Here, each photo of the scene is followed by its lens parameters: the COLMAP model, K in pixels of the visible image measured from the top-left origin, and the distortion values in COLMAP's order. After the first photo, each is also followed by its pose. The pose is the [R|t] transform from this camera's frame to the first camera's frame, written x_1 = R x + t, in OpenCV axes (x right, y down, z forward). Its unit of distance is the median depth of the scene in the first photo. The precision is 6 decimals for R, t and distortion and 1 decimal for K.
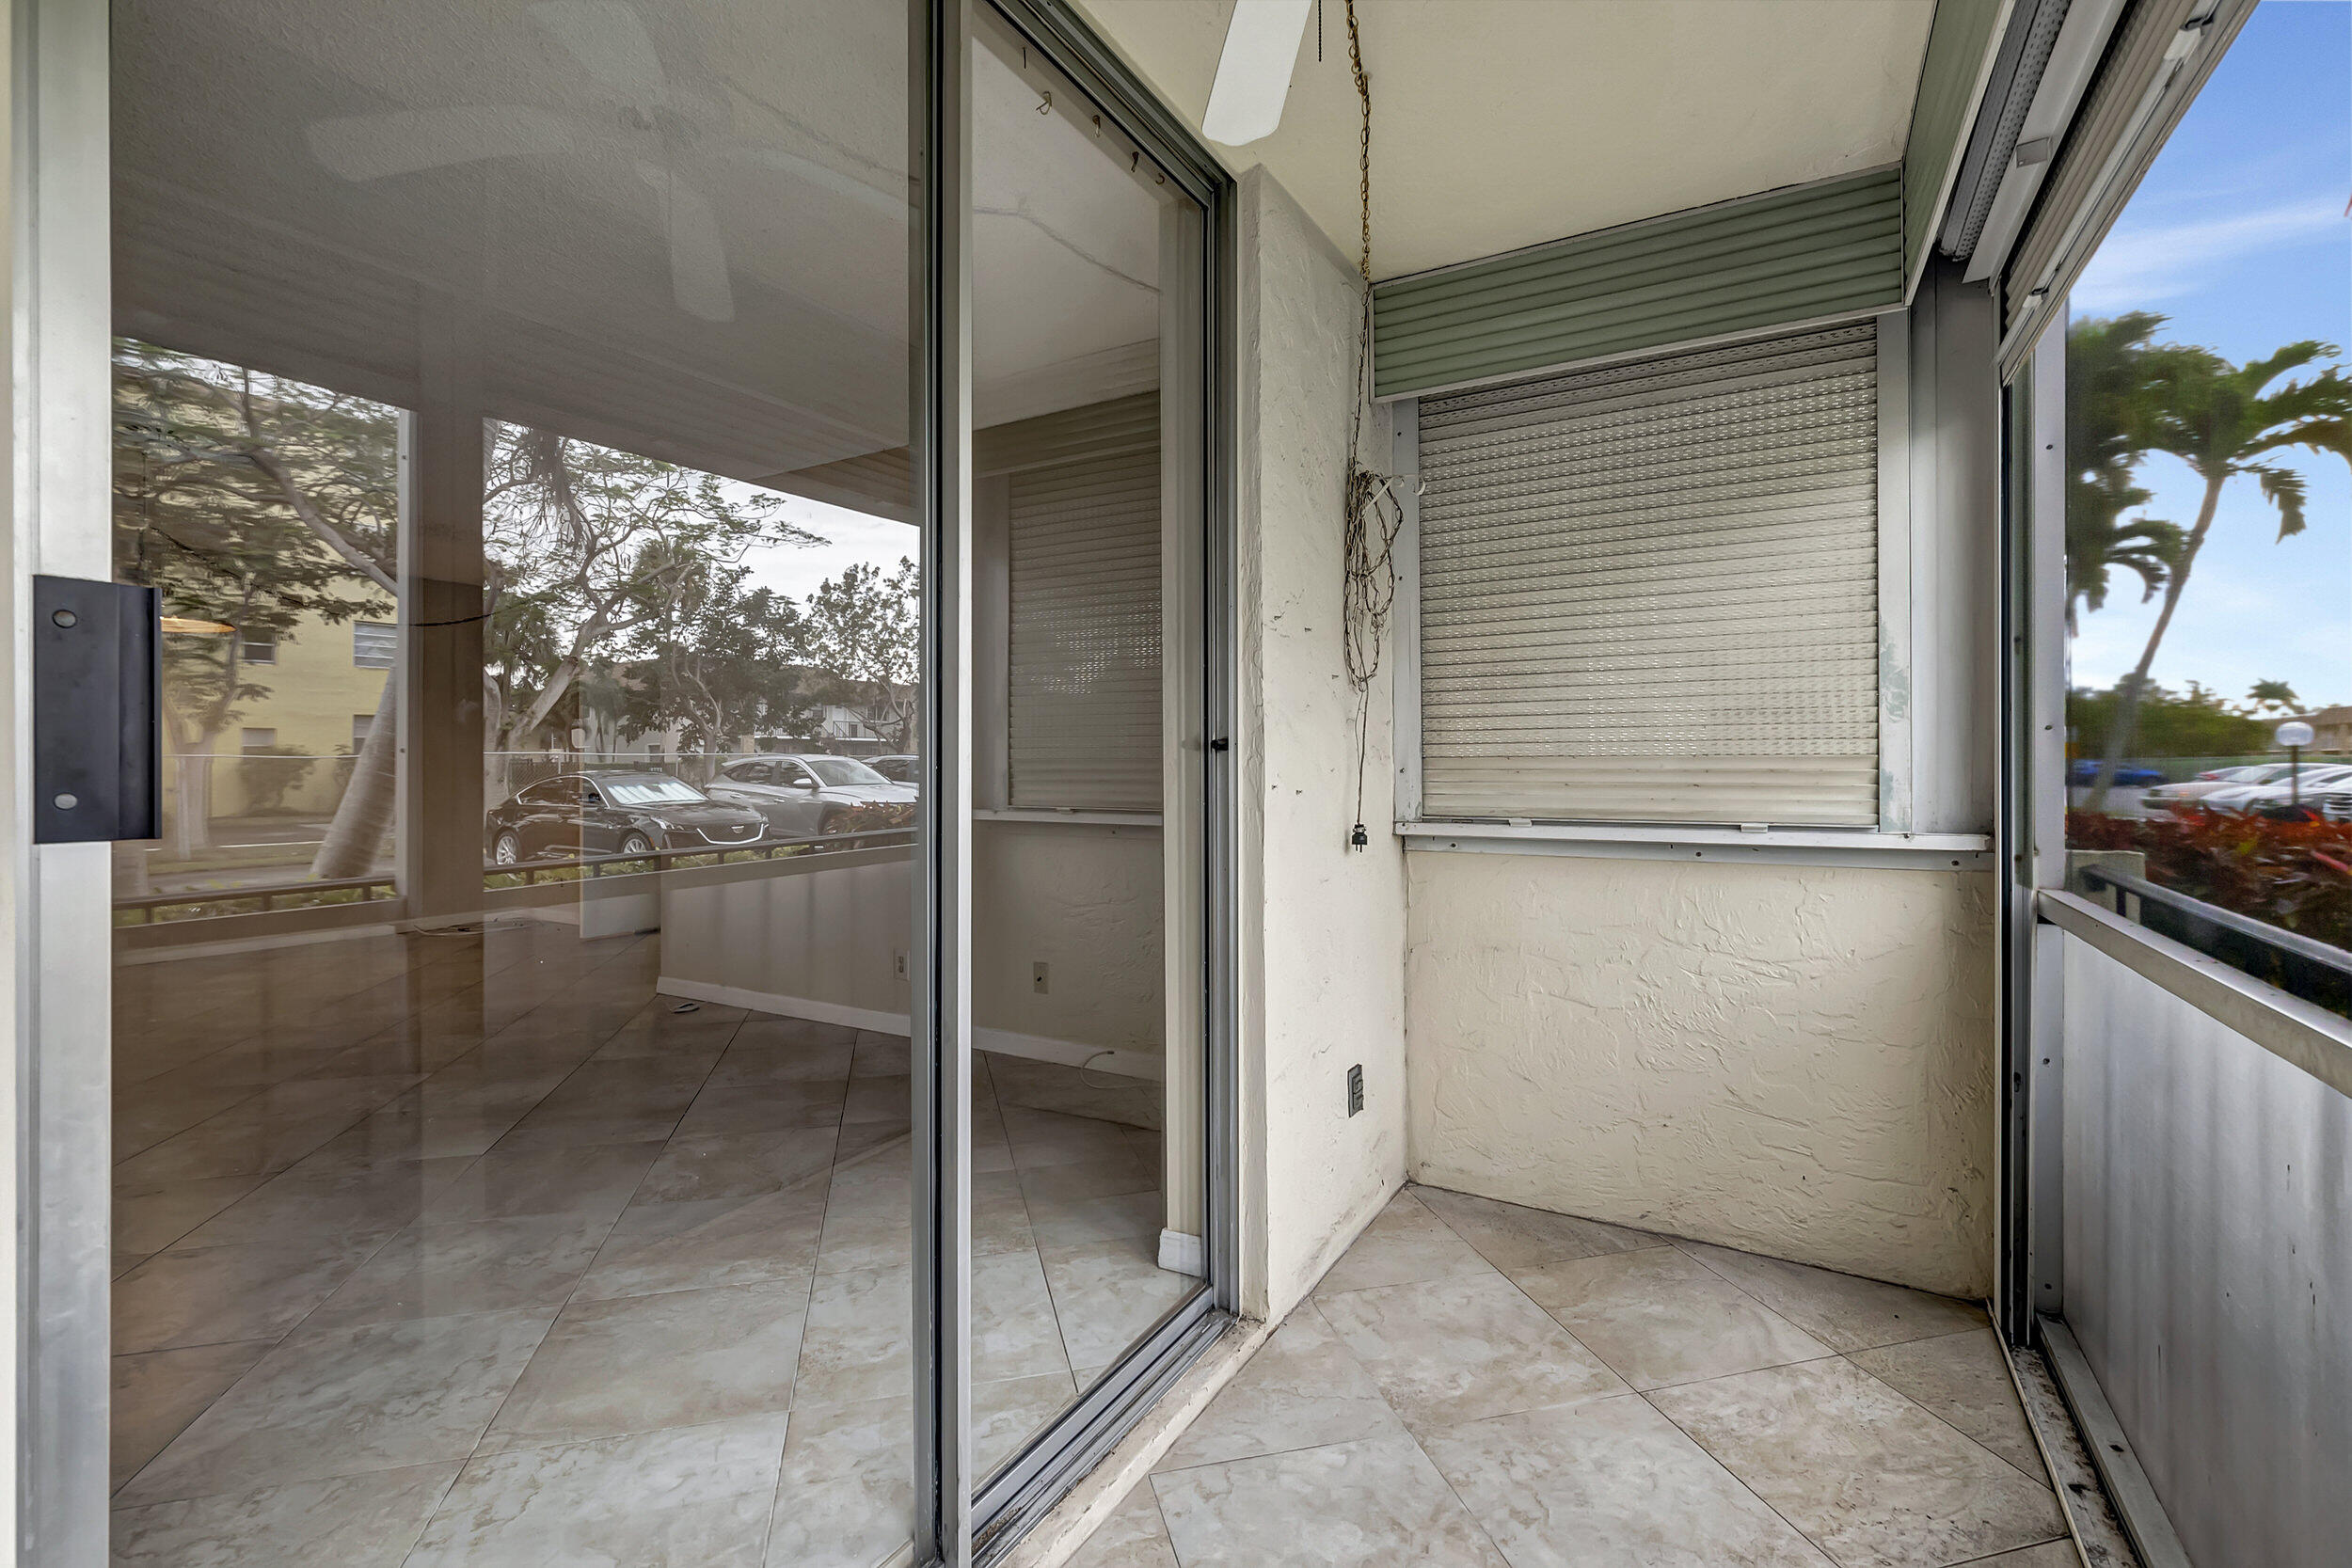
lens RADIAL K [[1038.5, 0, 1176.1], [0, 1038.5, 770.2], [0, 0, 1]] dist [0.004542, -0.001332]
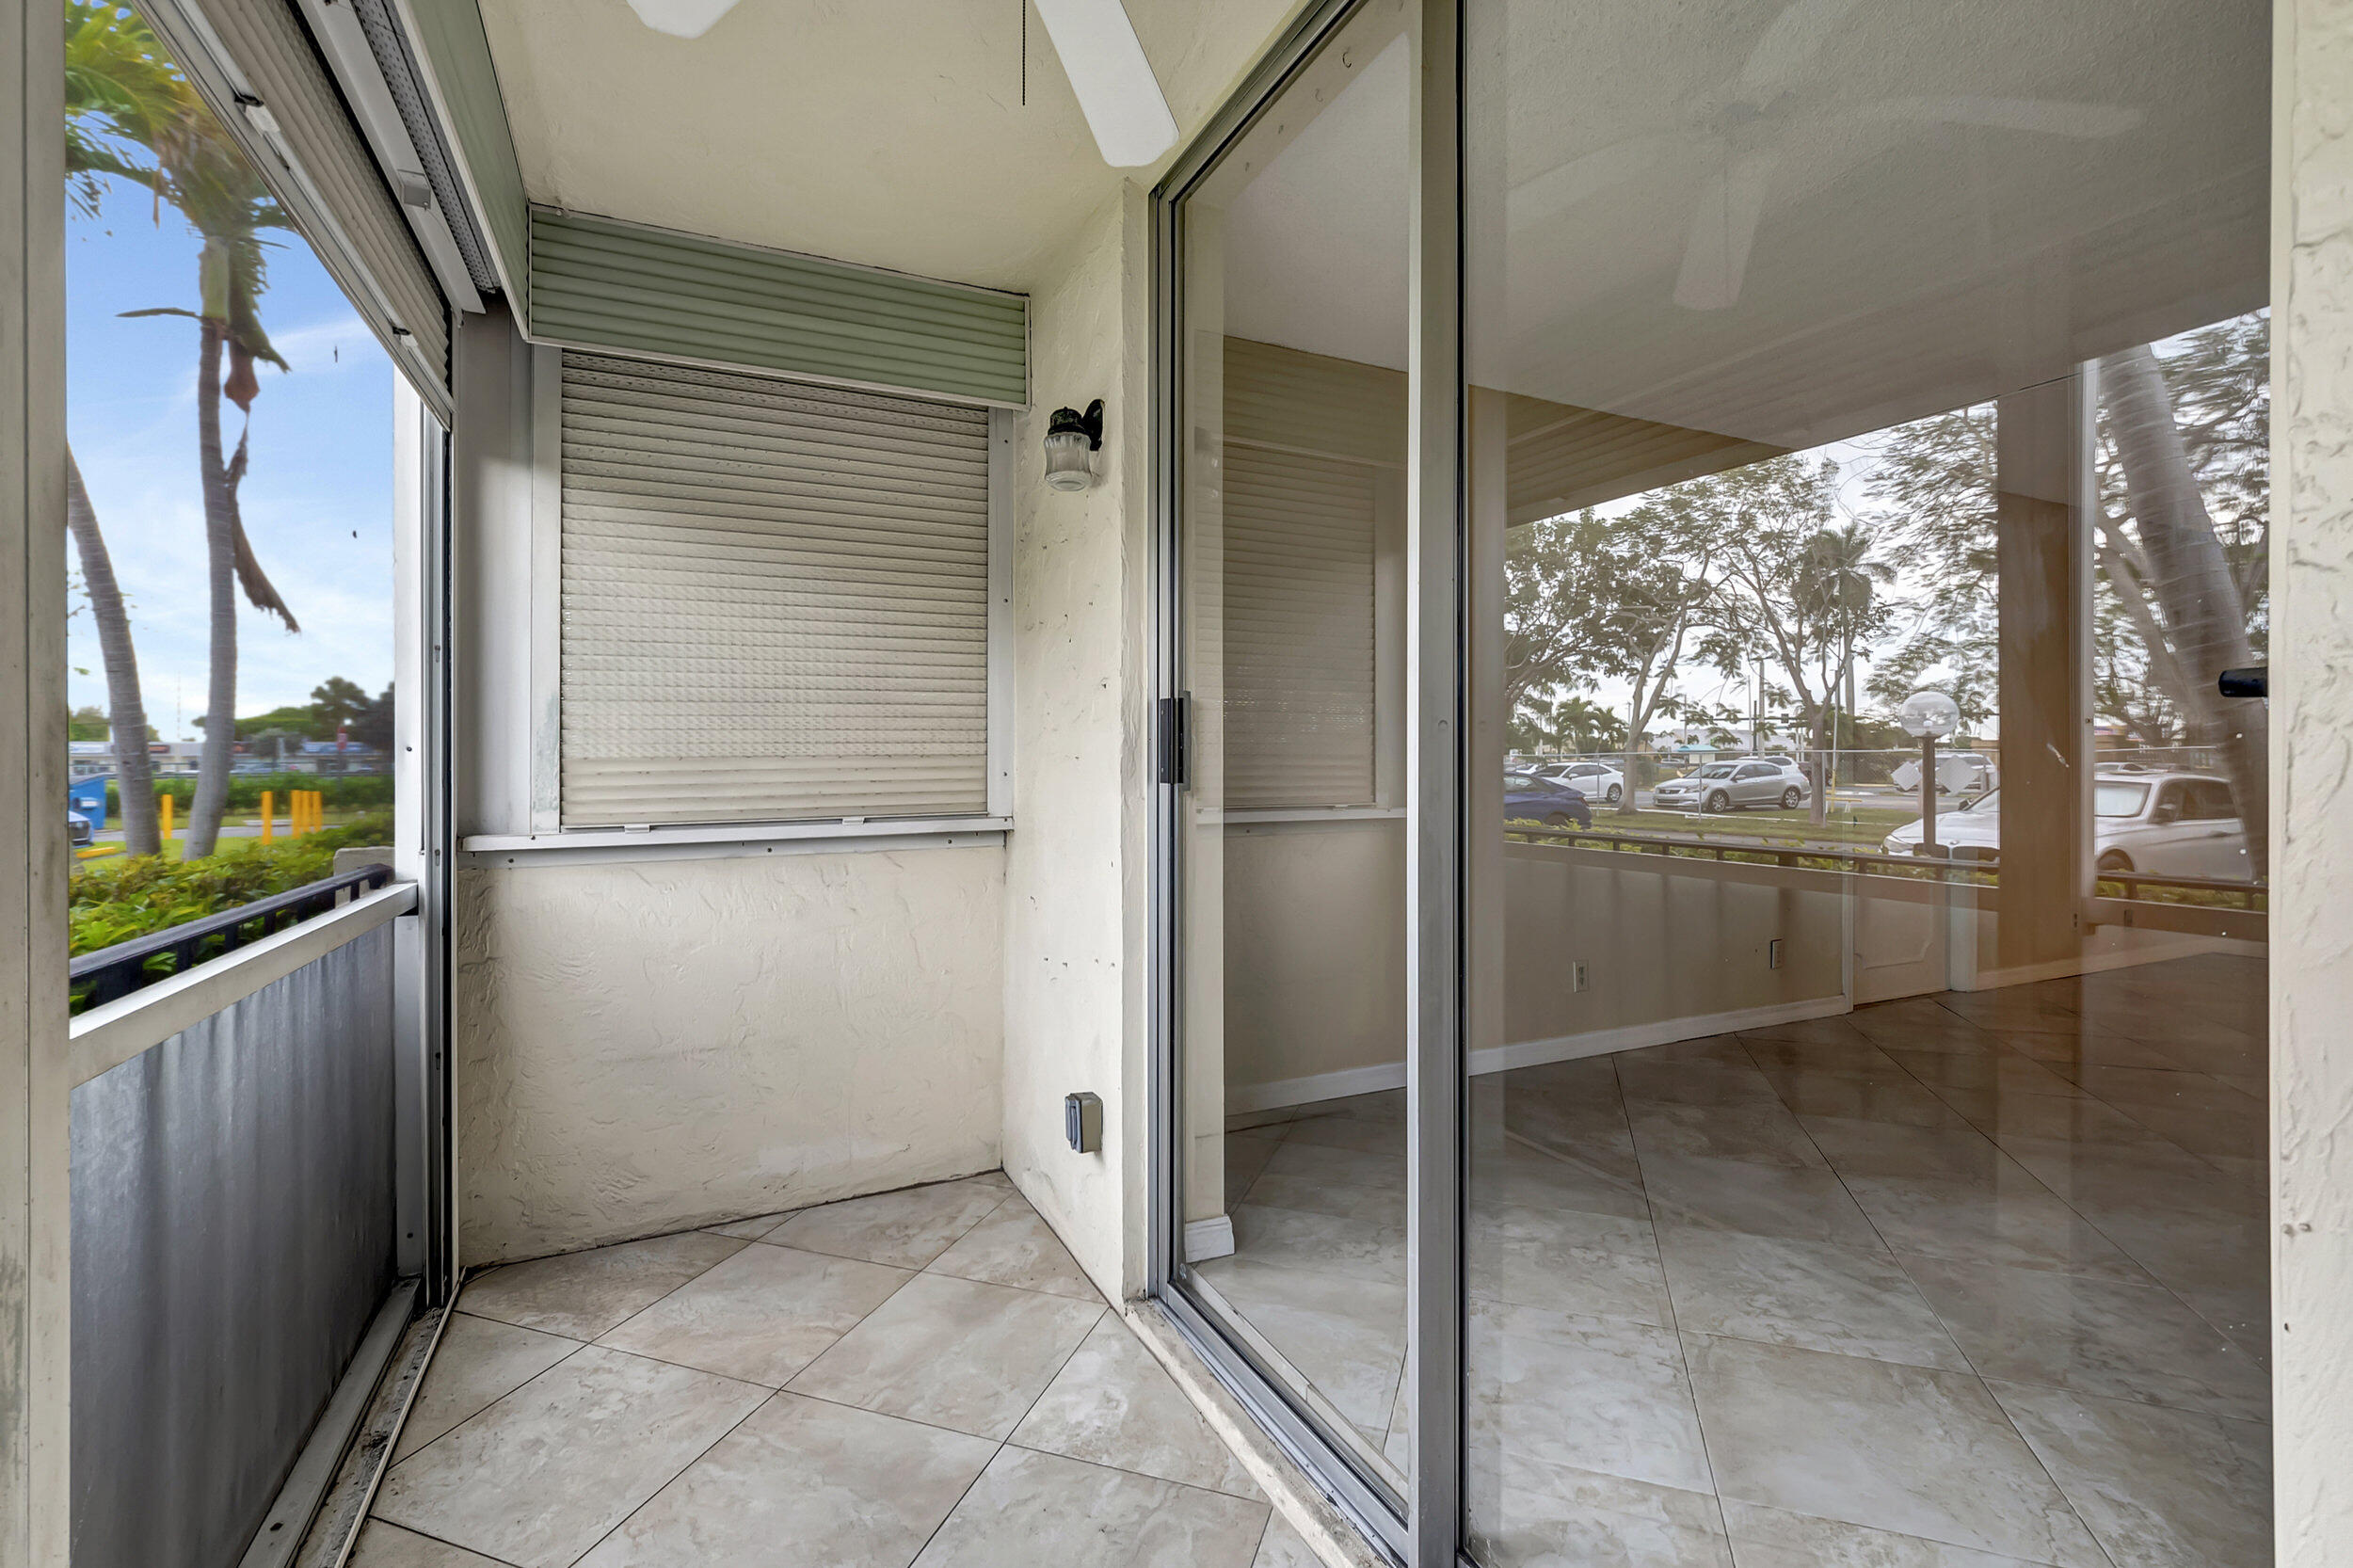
lens RADIAL K [[1039.1, 0, 1174.5], [0, 1039.1, 770.6], [0, 0, 1]] dist [0.004542, -0.001332]
pose [[-0.557971, 0.009969, -0.829800, 0.592111], [-0.000358, 0.999925, 0.012254, -0.002314], [0.829860, 0.007134, -0.557926, 1.090671]]
